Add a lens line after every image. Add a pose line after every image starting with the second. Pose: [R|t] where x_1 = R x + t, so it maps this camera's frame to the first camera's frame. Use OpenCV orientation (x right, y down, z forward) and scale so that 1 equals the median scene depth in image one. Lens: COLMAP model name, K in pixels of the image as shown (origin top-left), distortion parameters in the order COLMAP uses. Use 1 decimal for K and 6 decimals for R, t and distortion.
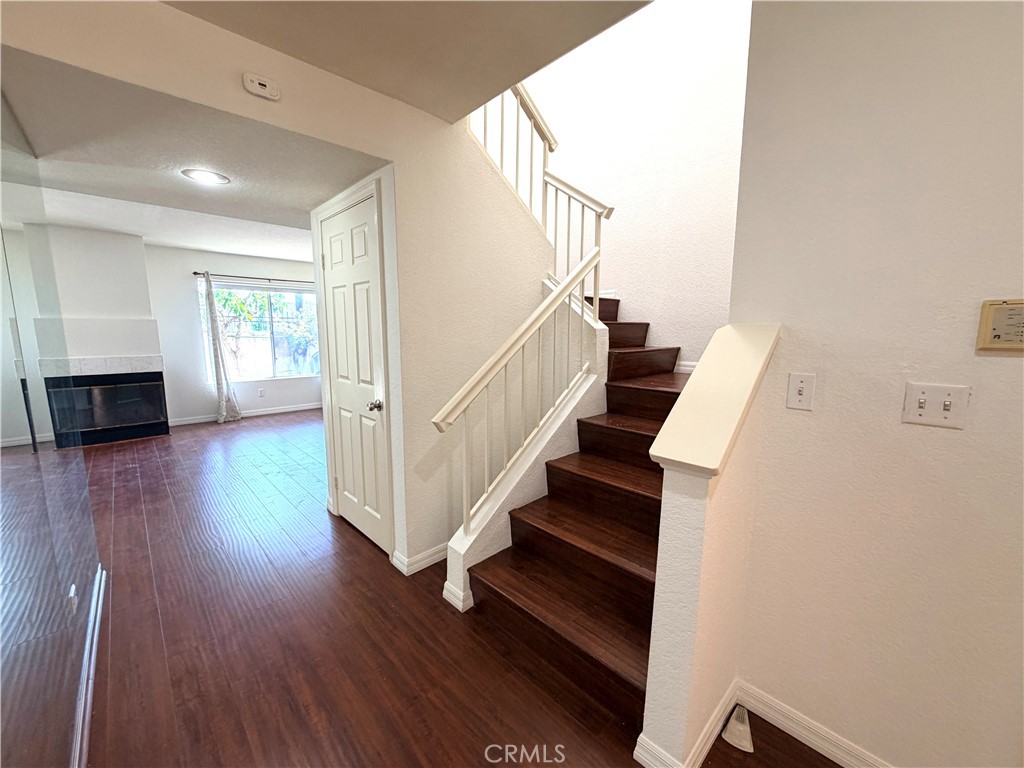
lens RADIAL K [[405.7, 0, 512.0], [0, 405.7, 384.0], [0, 0, 1]] dist [-0.000965, -0.000089]
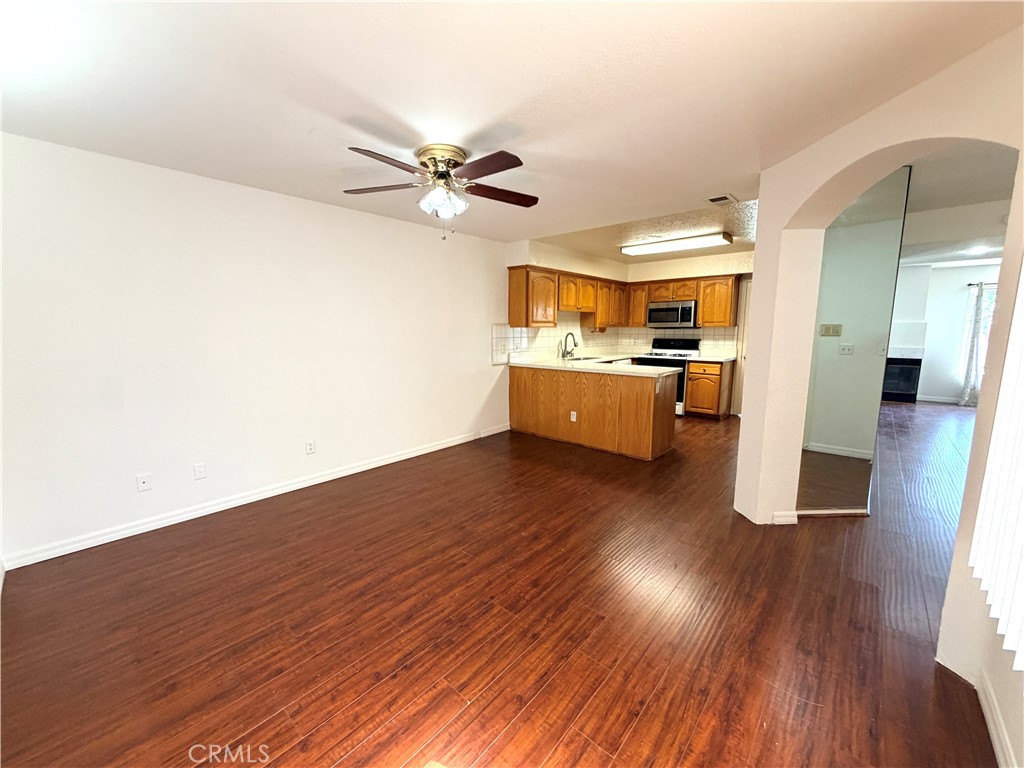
lens RADIAL K [[405.7, 0, 512.0], [0, 405.7, 384.0], [0, 0, 1]] dist [-0.000965, -0.000089]
pose [[0.090573, 0.136343, -0.986513, 0.820001], [-0.138329, 0.982704, 0.123117, 0.158718], [0.986236, 0.125313, 0.107867, -1.094709]]
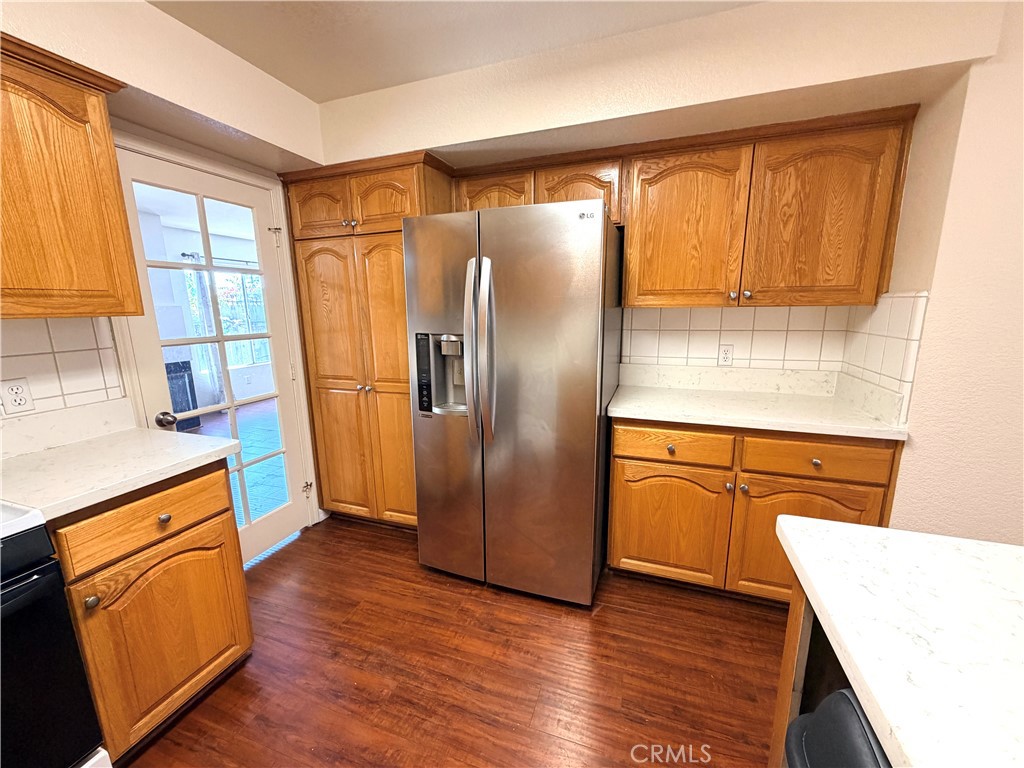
lens RADIAL K [[405.7, 0, 512.0], [0, 405.7, 384.0], [0, 0, 1]] dist [-0.000965, -0.000089]
pose [[0.890811, -0.097479, 0.443794, -1.190189], [0.076890, 0.994970, 0.064207, 0.048539], [-0.447820, -0.023073, 0.893826, -0.394030]]
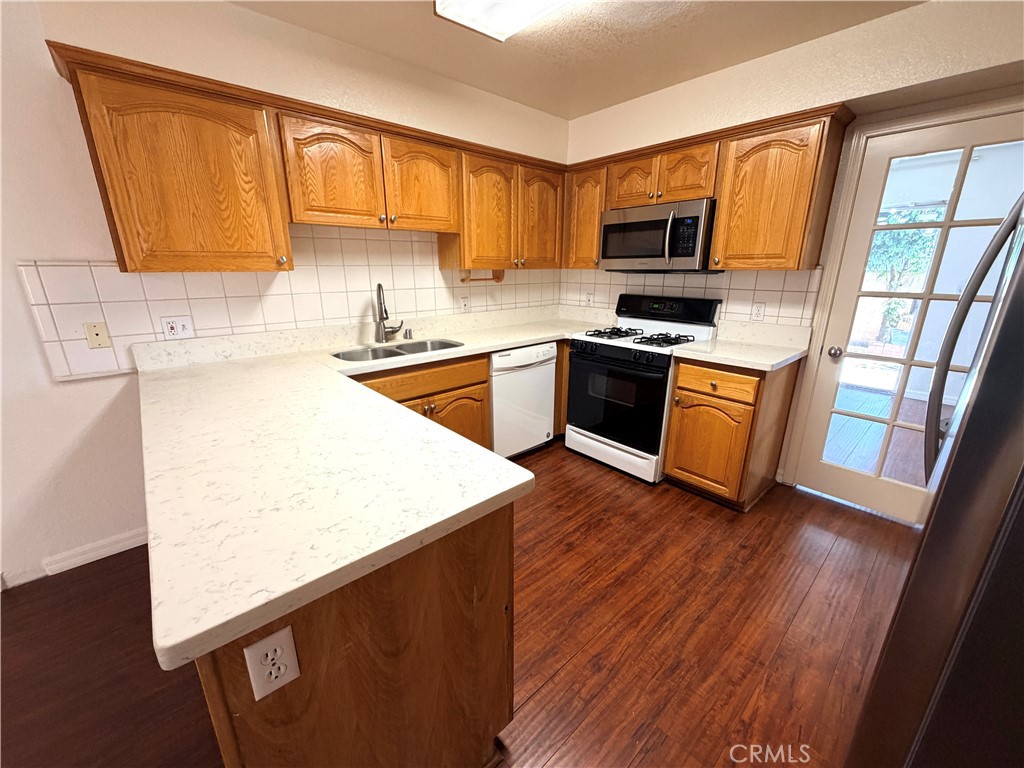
lens RADIAL K [[405.7, 0, 512.0], [0, 405.7, 384.0], [0, 0, 1]] dist [-0.000965, -0.000089]
pose [[-0.027956, 0.280632, -0.959408, -0.508542], [-0.140040, 0.949218, 0.281732, 0.021269], [0.989751, 0.142231, 0.012763, -0.223599]]
